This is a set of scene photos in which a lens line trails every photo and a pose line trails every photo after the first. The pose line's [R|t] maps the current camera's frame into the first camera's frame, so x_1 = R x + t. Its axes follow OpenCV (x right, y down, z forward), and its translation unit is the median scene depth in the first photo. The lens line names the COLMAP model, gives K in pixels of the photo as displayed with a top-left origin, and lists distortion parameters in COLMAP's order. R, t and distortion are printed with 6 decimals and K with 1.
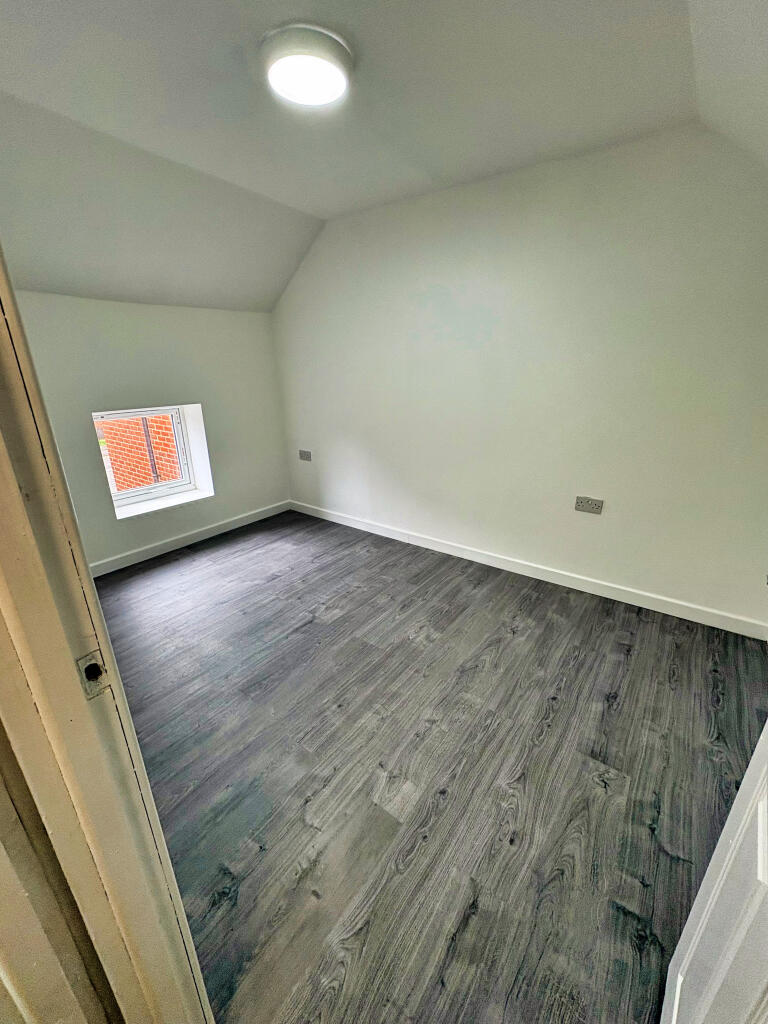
lens RADIAL K [[410.4, 0, 385.2], [0, 410.4, 510.9], [0, 0, 1]] dist [-0.002671, 0.000374]
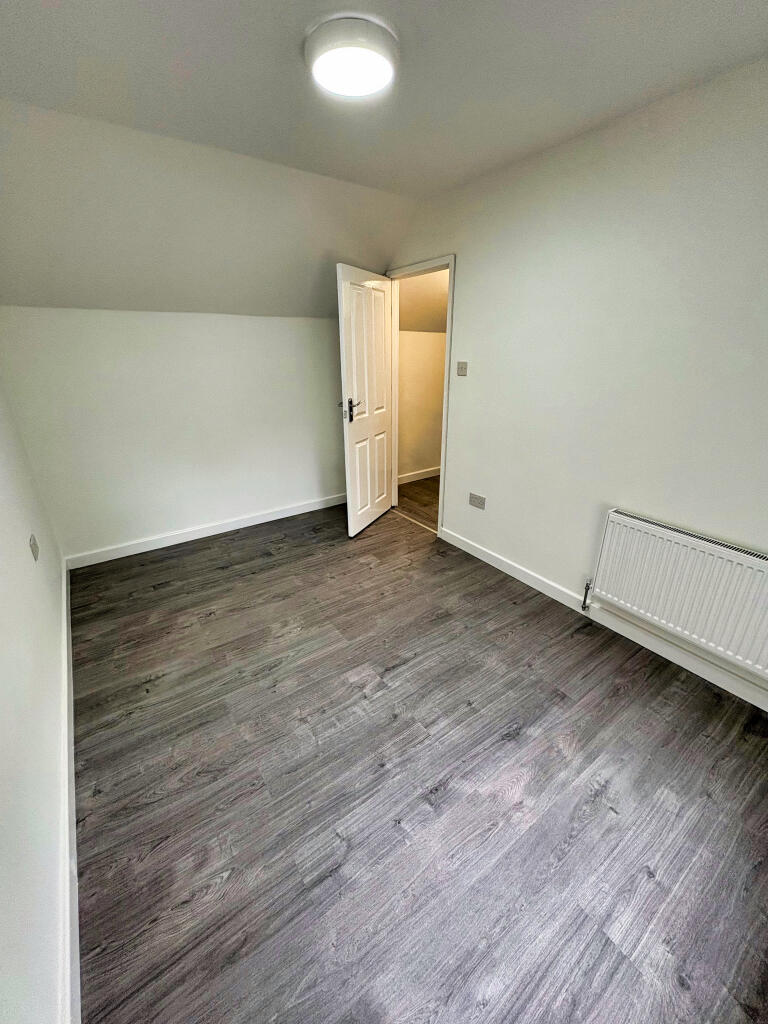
lens RADIAL K [[410.4, 0, 384.3], [0, 410.4, 509.4], [0, 0, 1]] dist [-0.002671, 0.000374]
pose [[-0.949857, -0.105442, 0.294369, -0.448264], [0.114735, 0.758226, 0.641817, -0.604837], [-0.290873, 0.643409, -0.708109, 1.594555]]
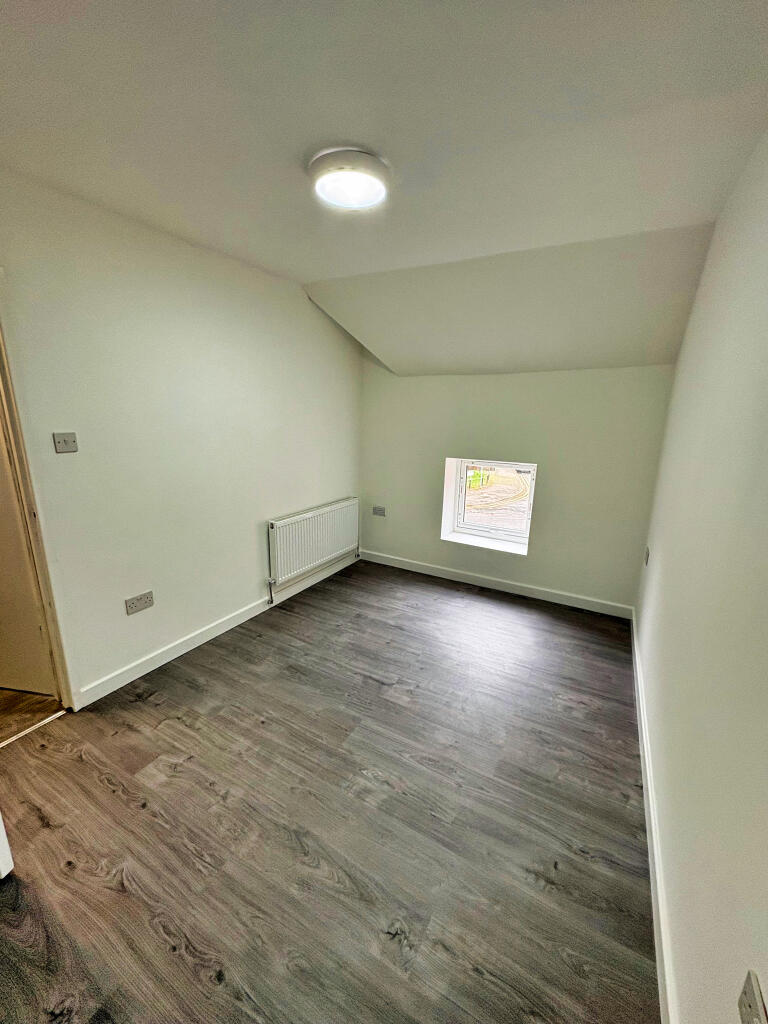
lens RADIAL K [[410.4, 0, 383.8], [0, 410.4, 509.1], [0, 0, 1]] dist [-0.002671, 0.000374]
pose [[0.125757, 0.238595, -0.962942, 0.758045], [-0.350813, 0.918629, 0.181801, -0.333164], [0.927963, 0.314950, 0.199226, 0.776489]]
